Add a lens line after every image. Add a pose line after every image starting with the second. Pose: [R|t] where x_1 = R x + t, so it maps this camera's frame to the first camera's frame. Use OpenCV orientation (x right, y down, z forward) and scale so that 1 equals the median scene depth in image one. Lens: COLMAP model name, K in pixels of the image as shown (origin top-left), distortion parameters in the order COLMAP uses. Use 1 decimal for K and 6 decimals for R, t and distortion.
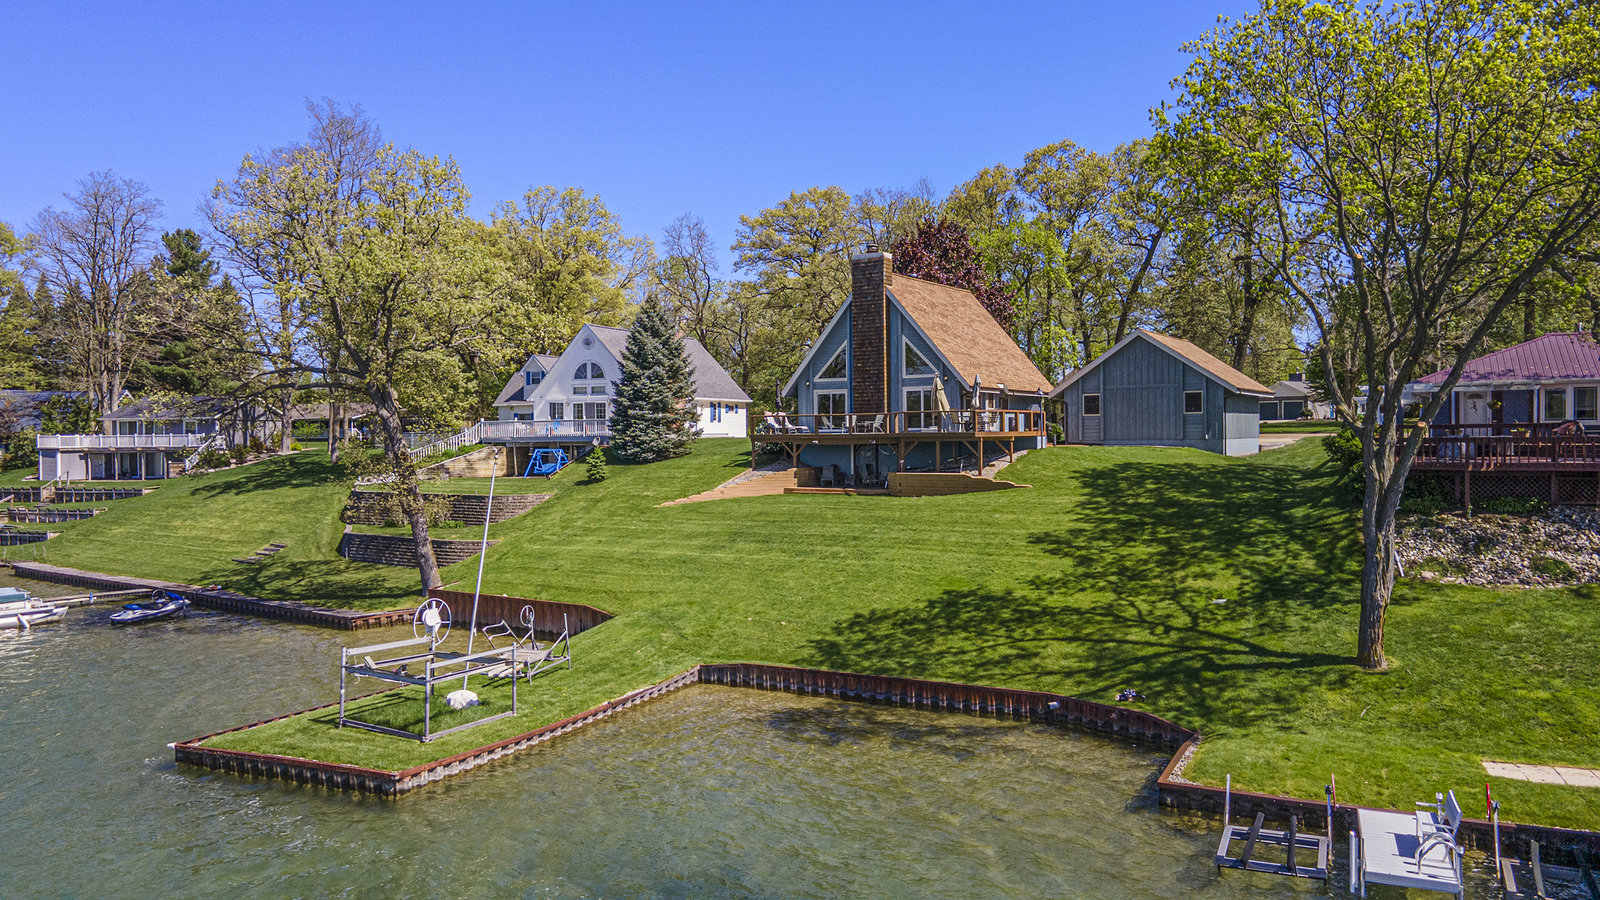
lens RADIAL K [[1157.6, 0, 785.5], [0, 1157.6, 441.1], [0, 0, 1]] dist [0.051903, 0.001636]
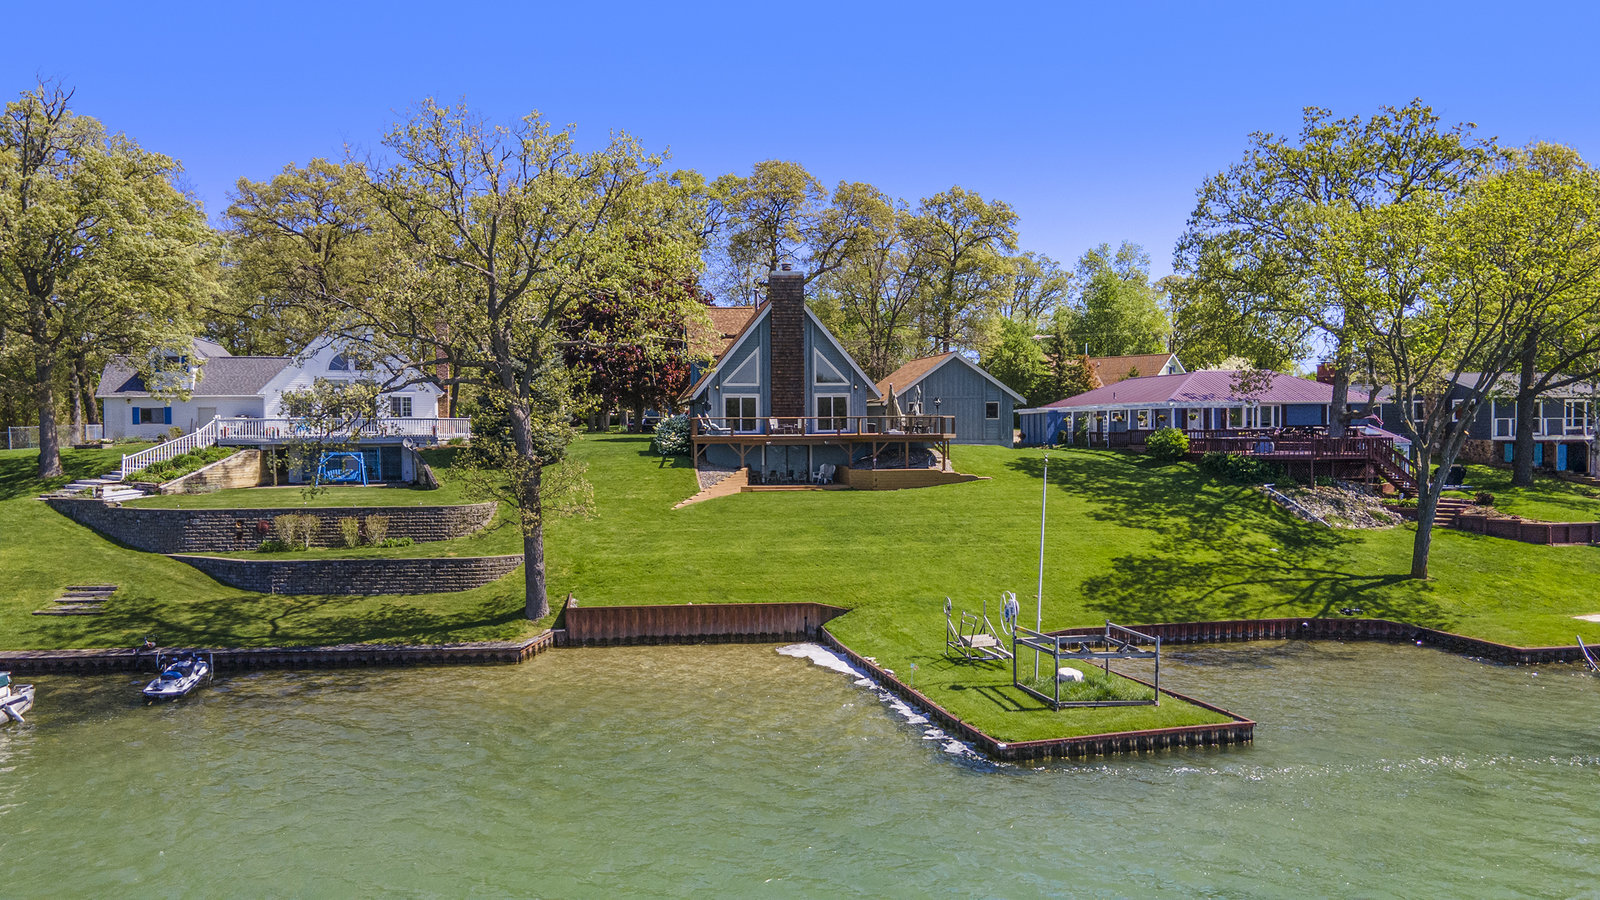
lens RADIAL K [[1157.6, 0, 785.5], [0, 1157.6, 441.1], [0, 0, 1]] dist [0.051903, 0.001636]
pose [[0.754732, -0.005576, 0.656009, -0.576427], [0.001834, 0.999978, 0.006390, -0.006881], [-0.656030, -0.003620, 0.754726, 0.150312]]
